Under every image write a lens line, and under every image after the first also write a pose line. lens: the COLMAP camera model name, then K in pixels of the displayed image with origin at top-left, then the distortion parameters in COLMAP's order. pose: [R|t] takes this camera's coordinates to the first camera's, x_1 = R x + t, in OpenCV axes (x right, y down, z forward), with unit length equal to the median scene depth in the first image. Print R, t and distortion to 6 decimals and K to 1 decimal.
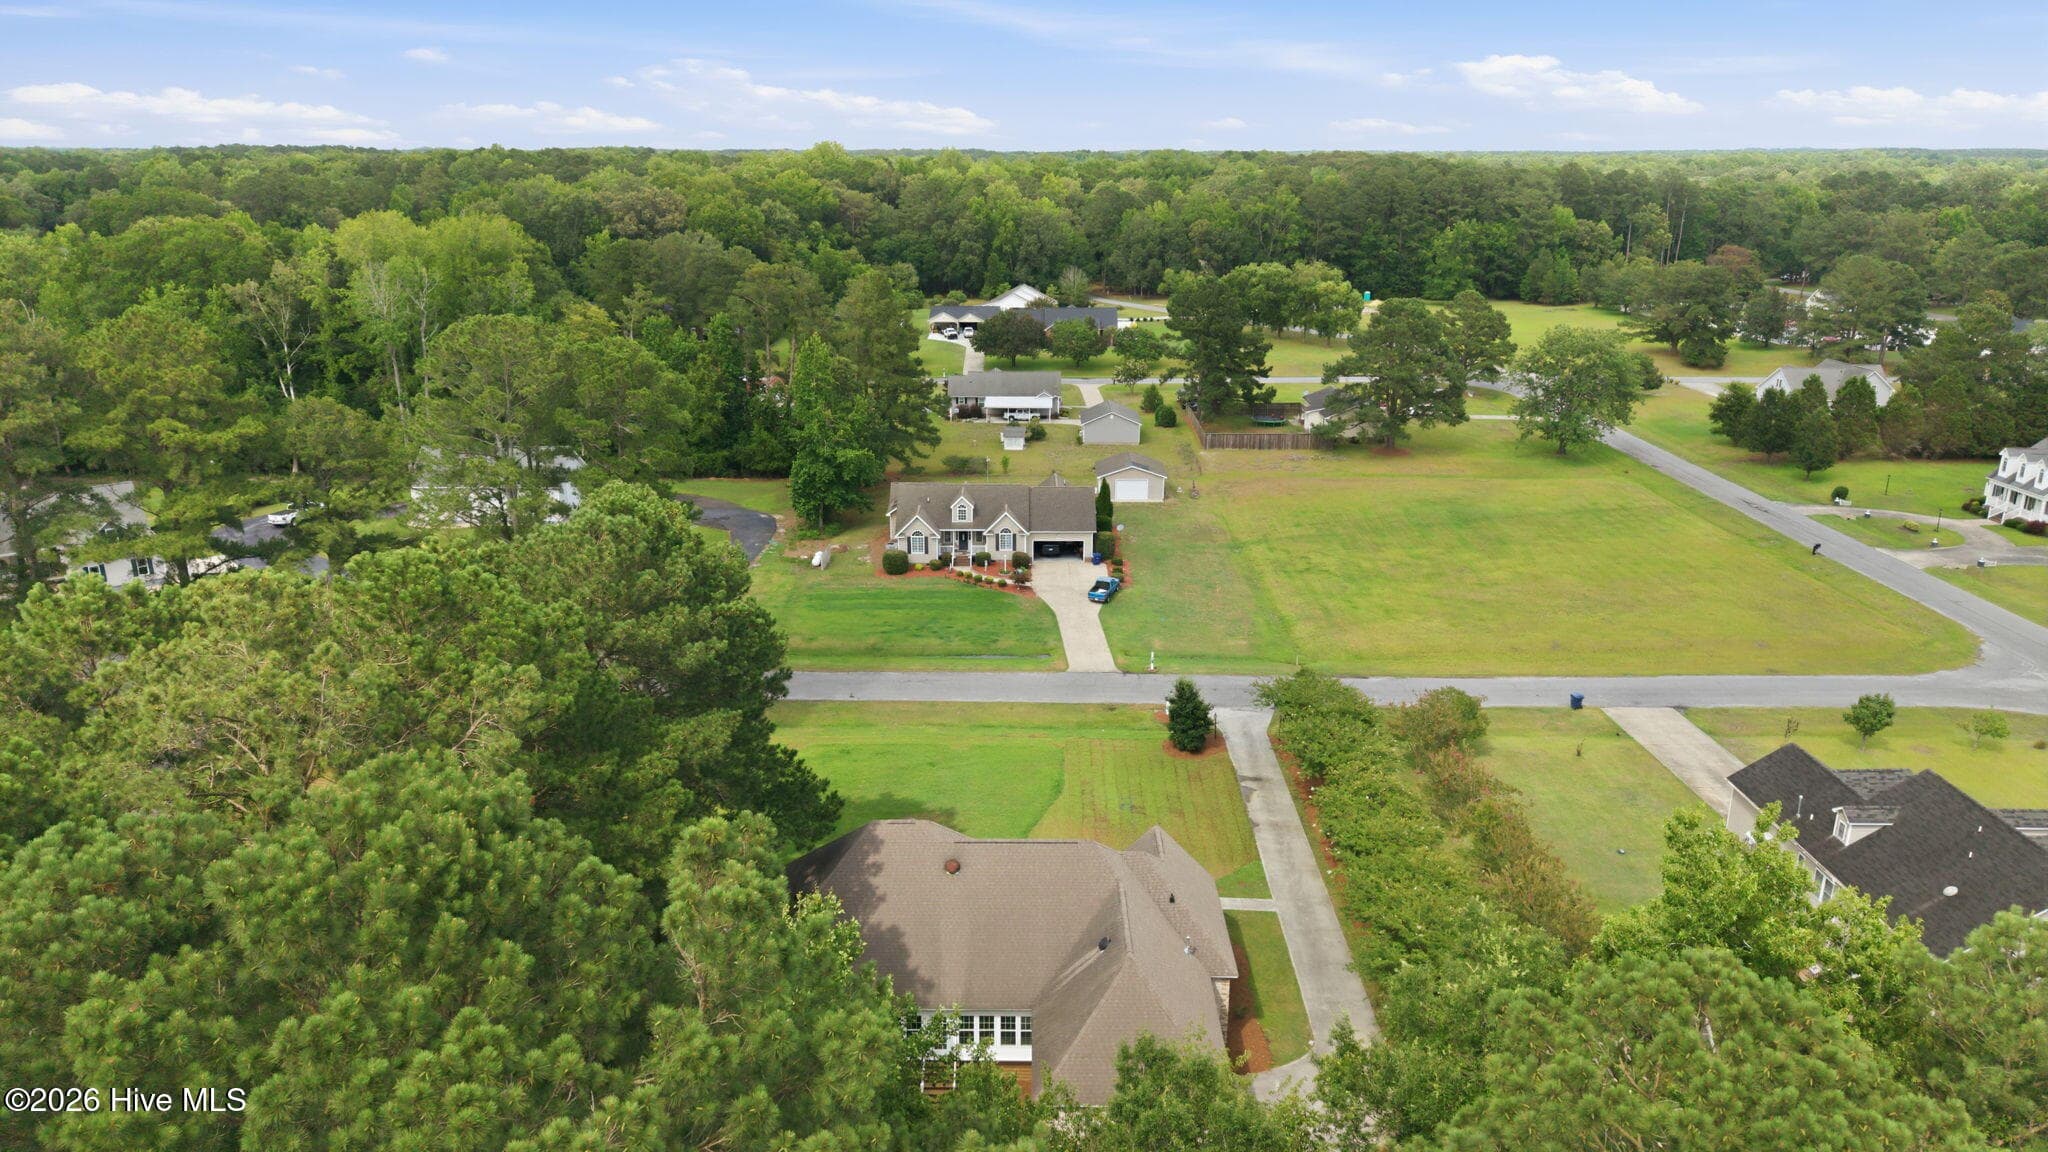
lens RADIAL K [[1364.7, 0, 1021.3], [0, 1364.7, 648.0], [0, 0, 1]] dist [0.082728, -0.101604]
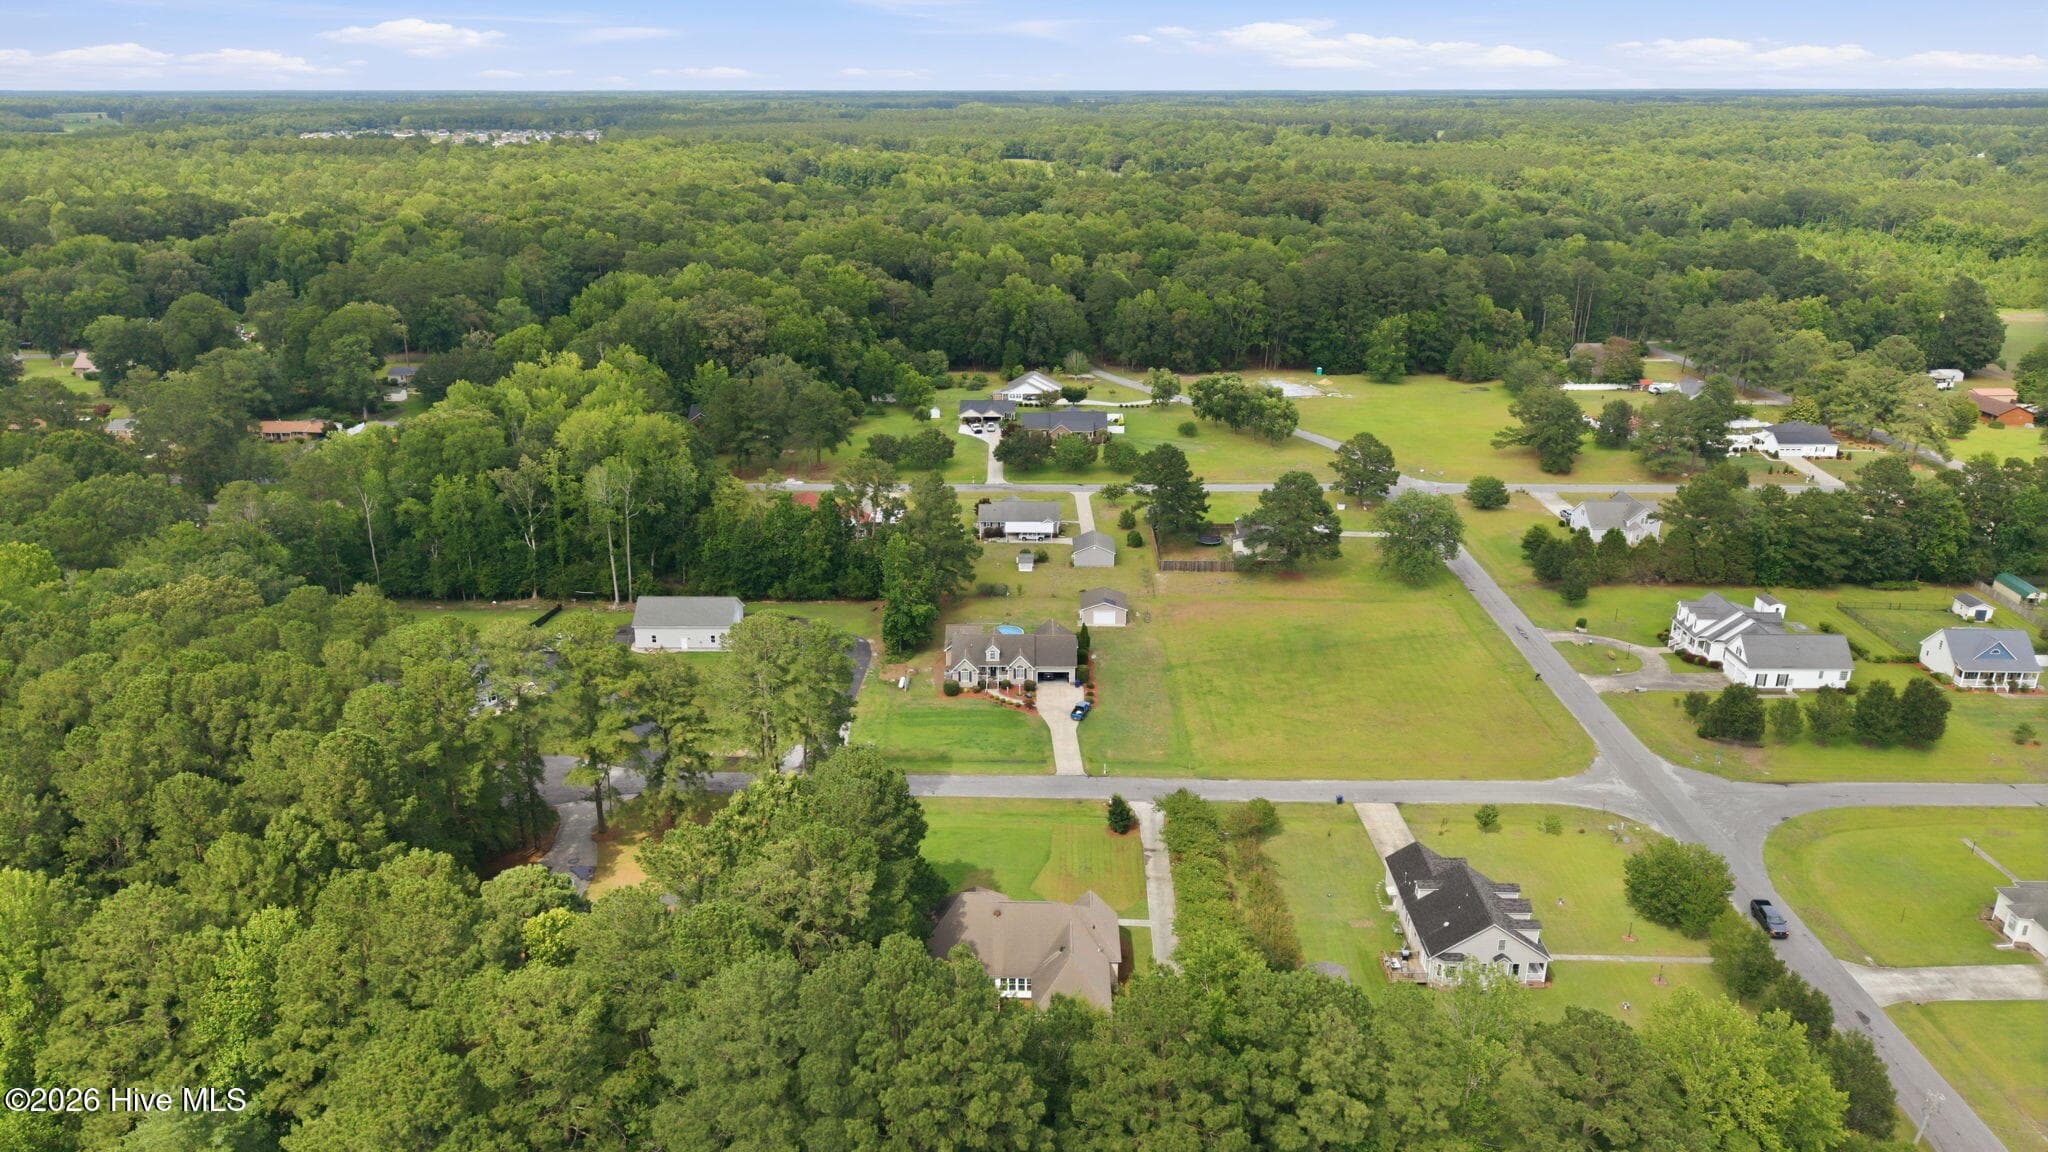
lens RADIAL K [[1401.2, 0, 1021.2], [0, 1401.2, 615.1], [0, 0, 1]] dist [0.089220, -0.097666]
pose [[0.999942, 0.001015, -0.010706, 0.007185], [-0.000760, 0.999717, 0.023789, -0.177418], [0.010727, -0.023780, 0.999660, -0.603105]]
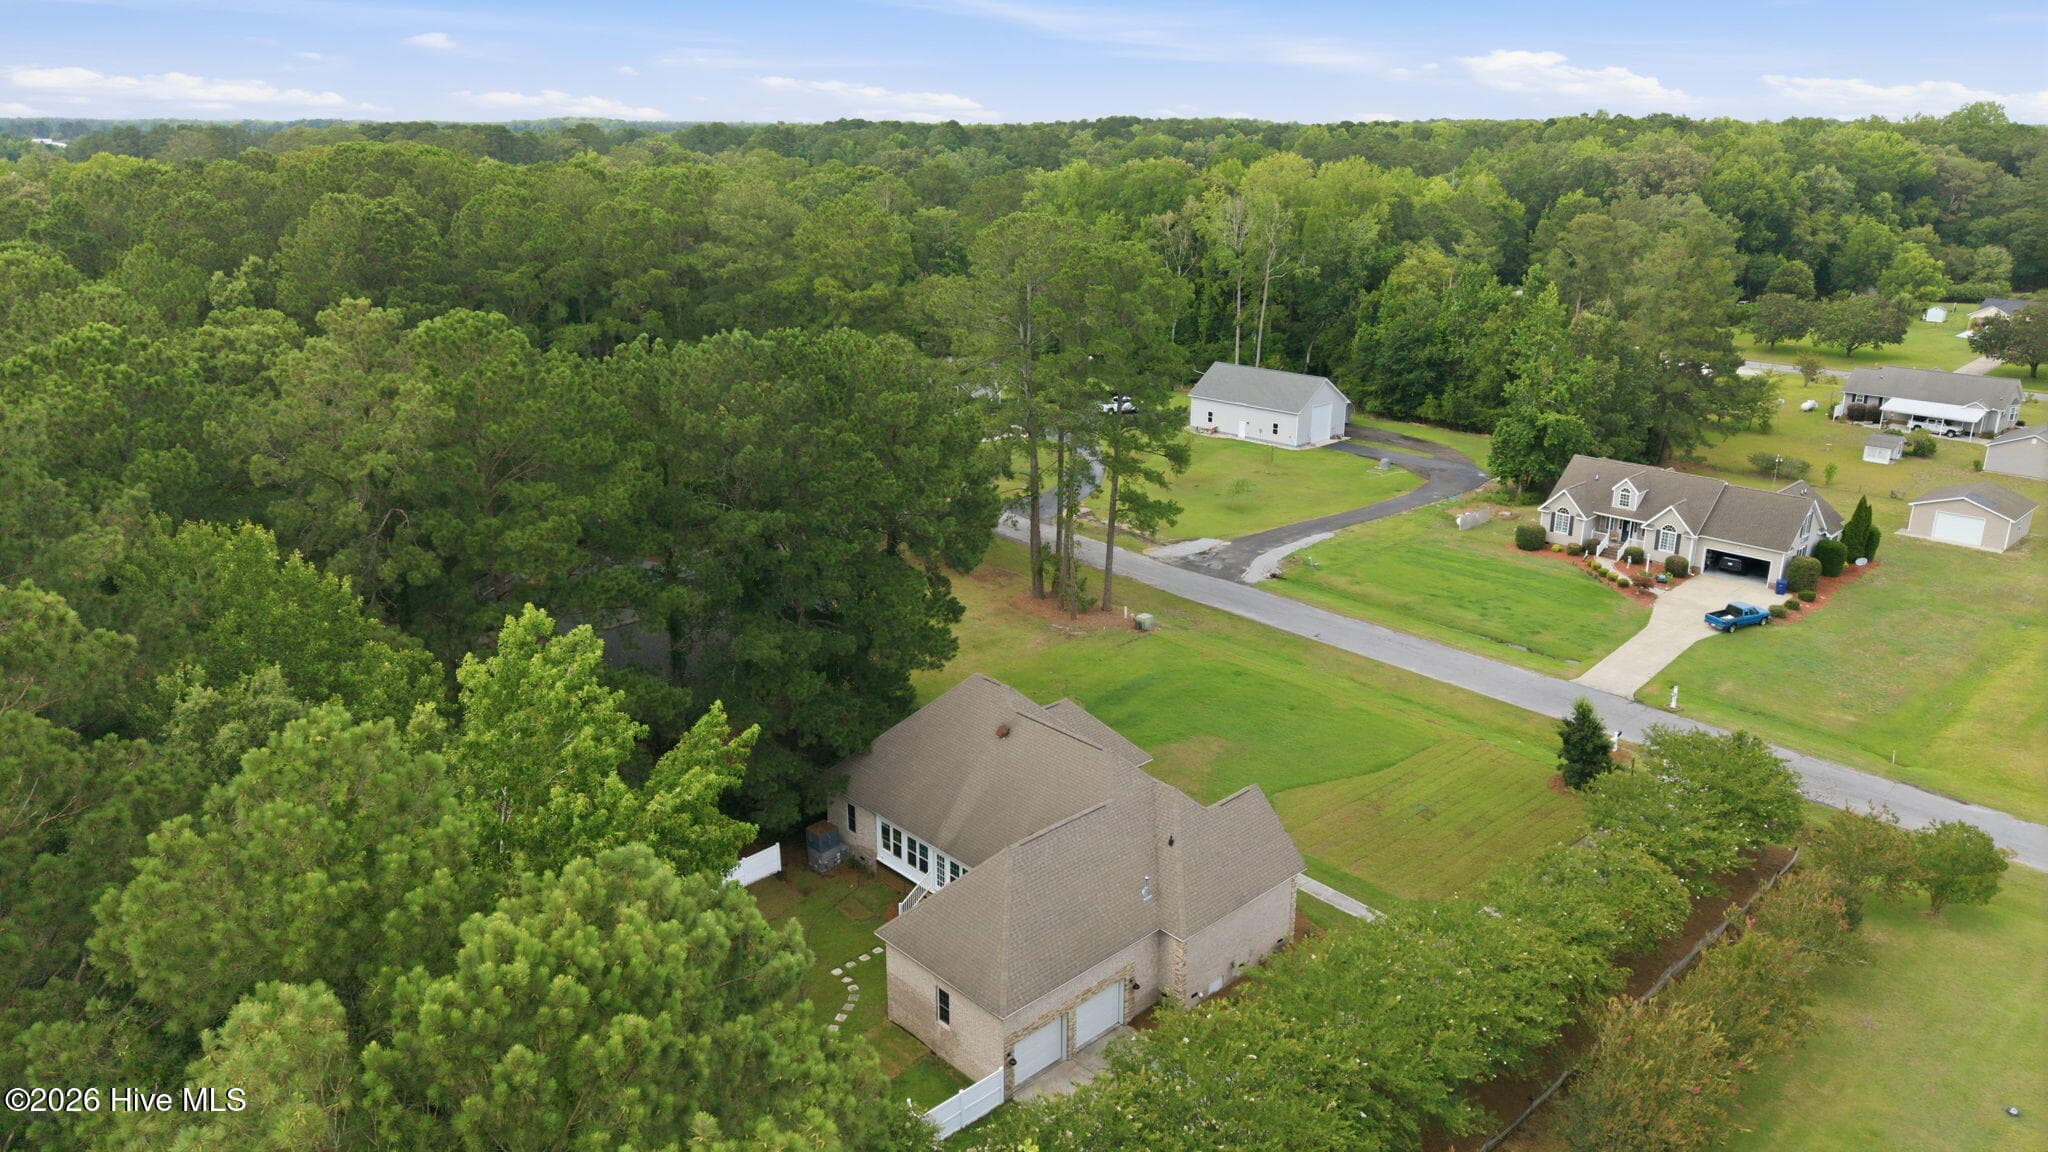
lens RADIAL K [[1411.3, 0, 1023.3], [0, 1411.3, 573.4], [0, 0, 1]] dist [-0.002942, 0.005369]
pose [[0.695296, 0.221555, -0.683723, 0.298914], [-0.247693, 0.966889, 0.061427, -0.013319], [0.674694, 0.126644, 0.727151, 0.100116]]
